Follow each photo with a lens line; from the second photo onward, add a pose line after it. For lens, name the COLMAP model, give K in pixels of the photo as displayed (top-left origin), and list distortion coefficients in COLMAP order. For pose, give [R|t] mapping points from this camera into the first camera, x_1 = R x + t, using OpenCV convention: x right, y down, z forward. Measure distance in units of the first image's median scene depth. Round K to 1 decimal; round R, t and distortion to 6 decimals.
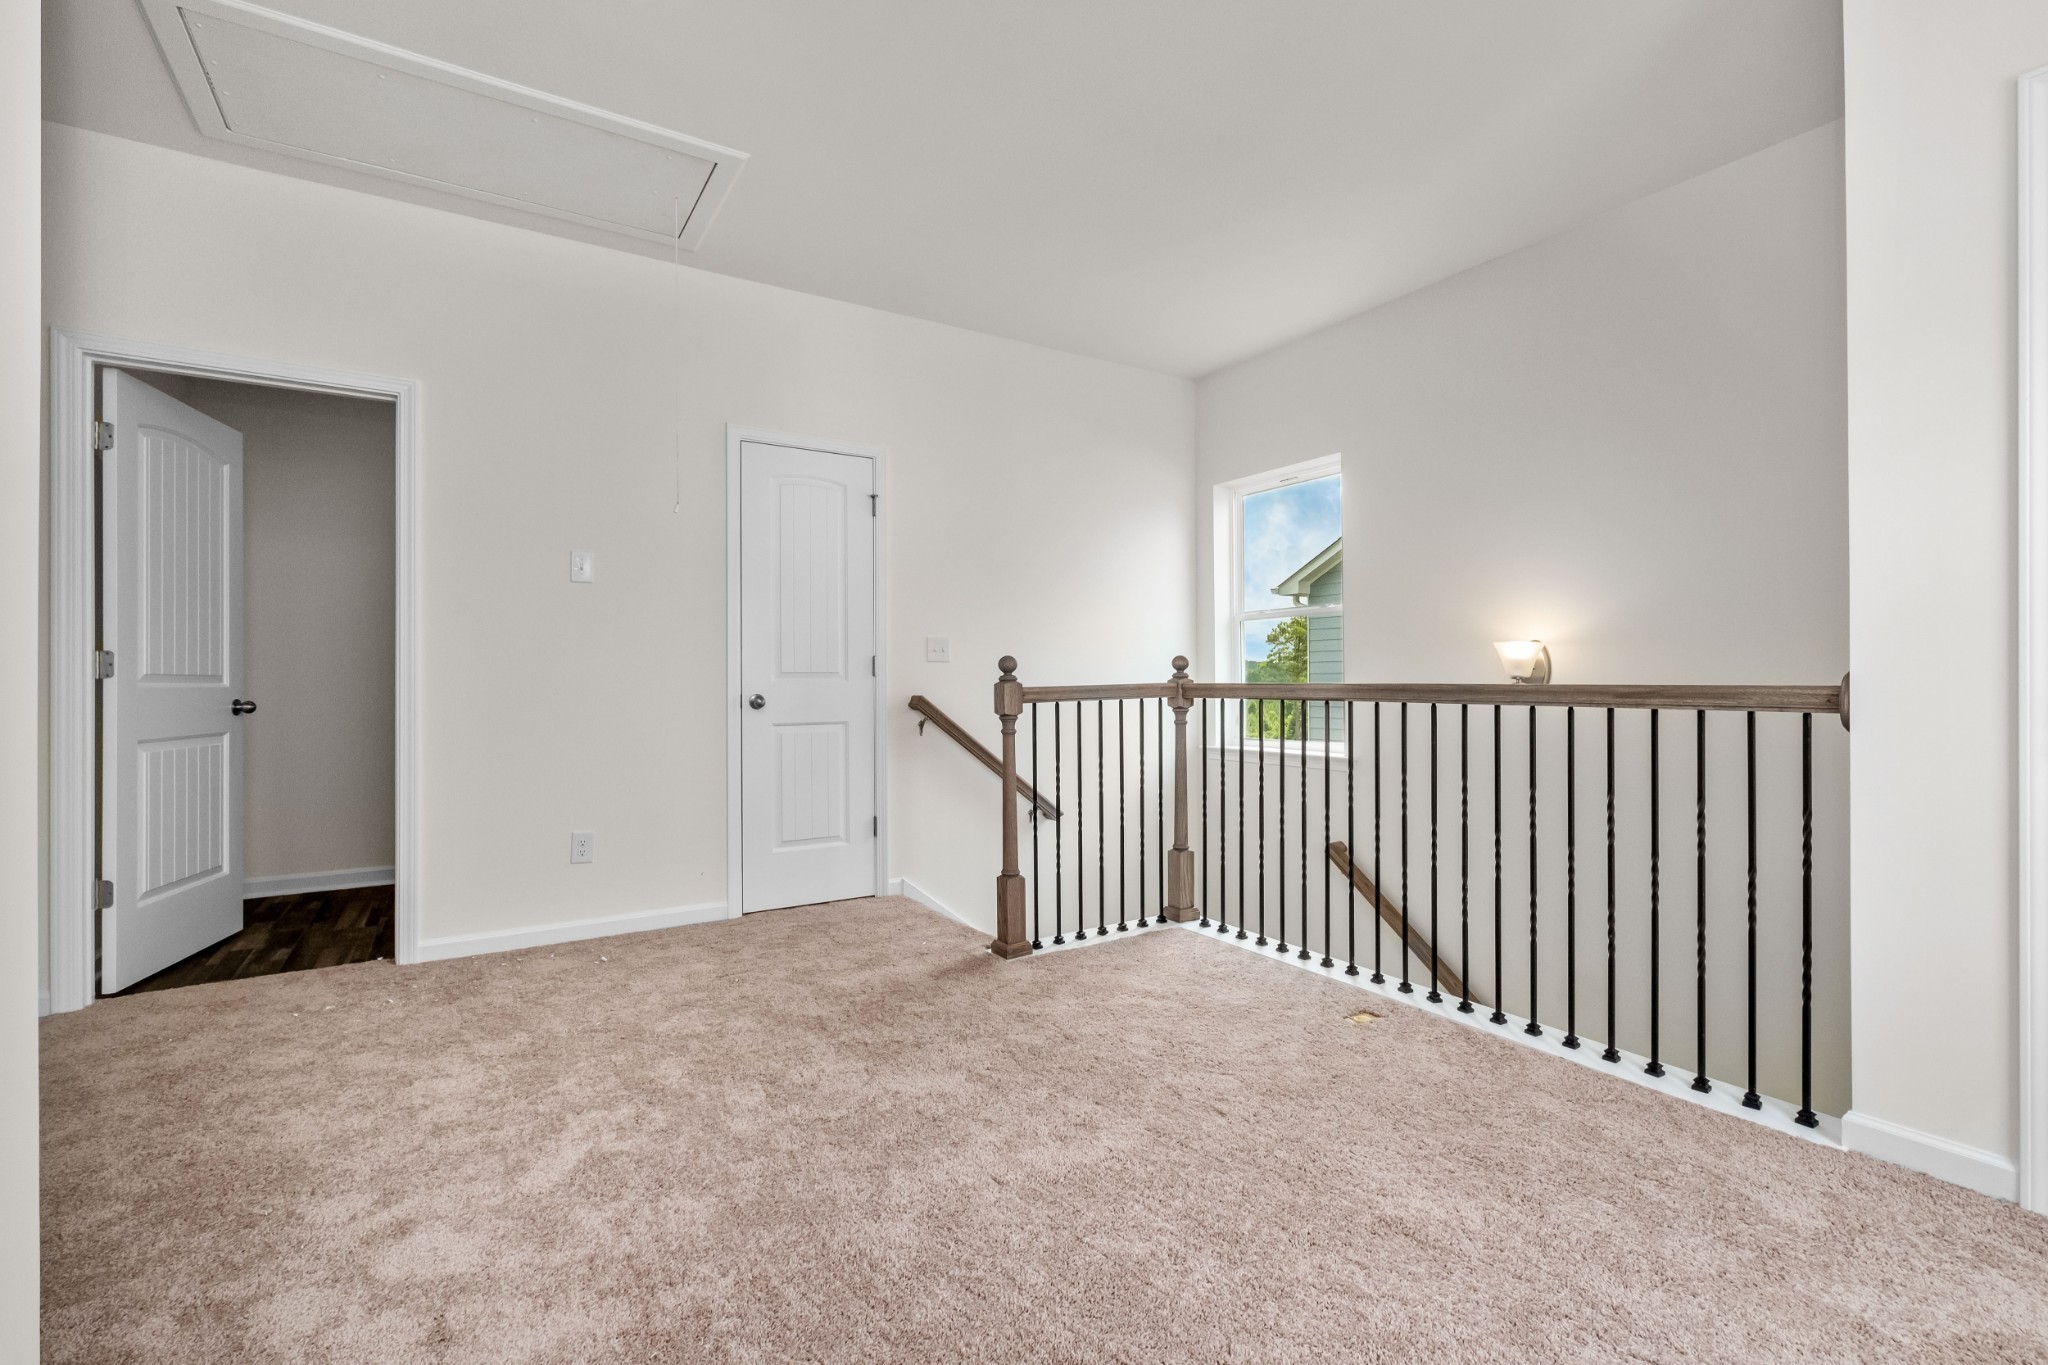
lens RADIAL K [[896.1, 0, 1024.2], [0, 896.1, 681.6], [0, 0, 1]] dist [-0.006645, 0.000946]
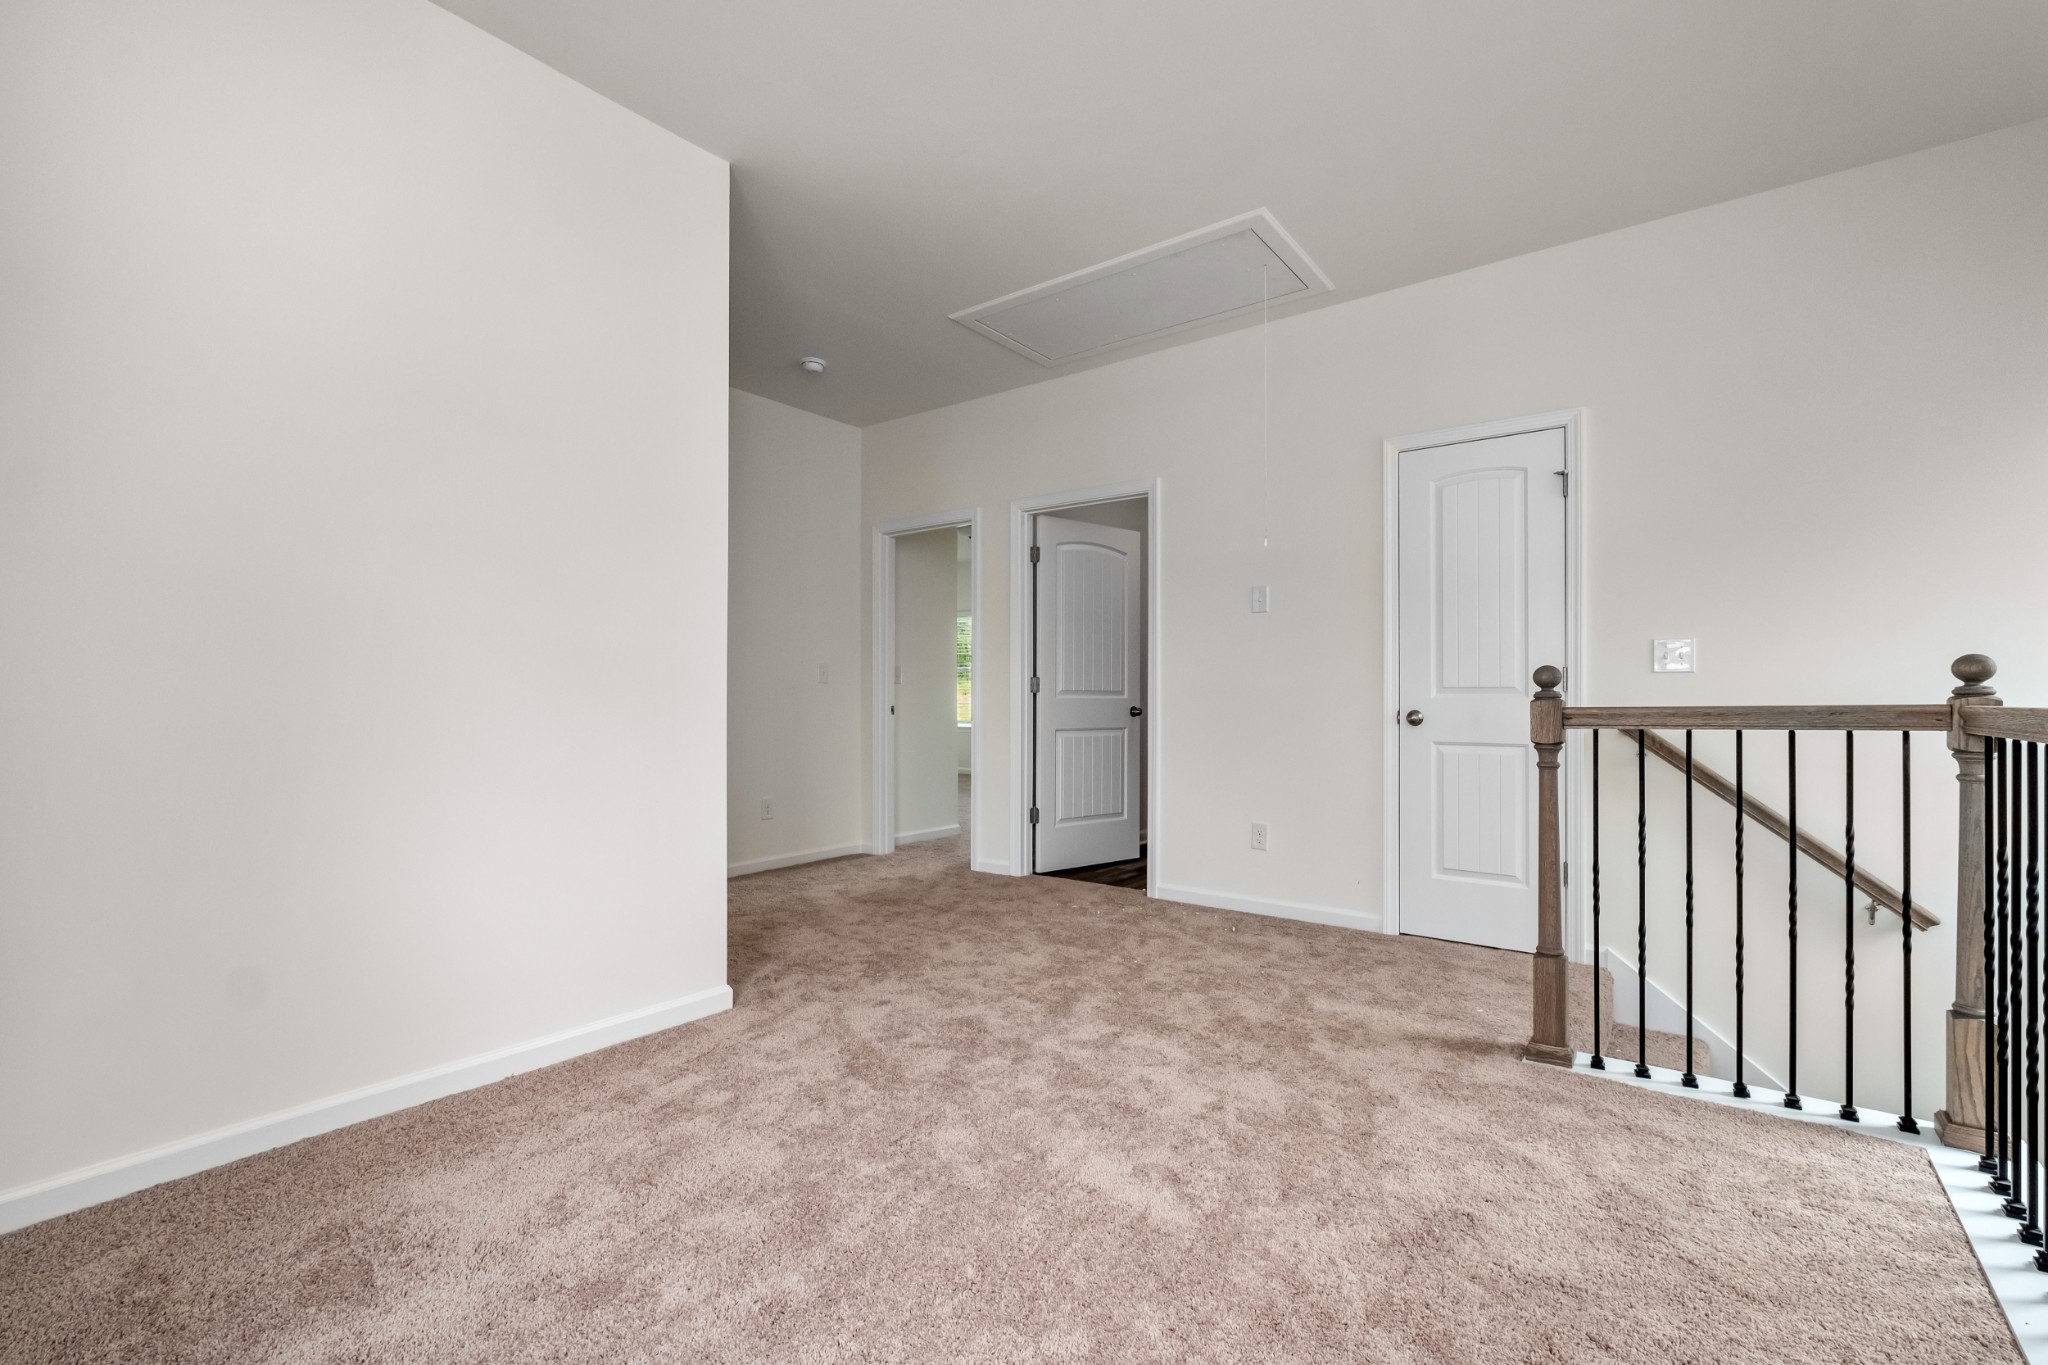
lens RADIAL K [[896.1, 0, 1031.5], [0, 896.1, 685.1], [0, 0, 1]] dist [-0.006645, 0.000946]
pose [[0.350729, -0.005322, -0.936462, 0.548086], [-0.000436, 0.999983, -0.005847, -0.007984], [0.936477, 0.002459, 0.350721, 0.324092]]
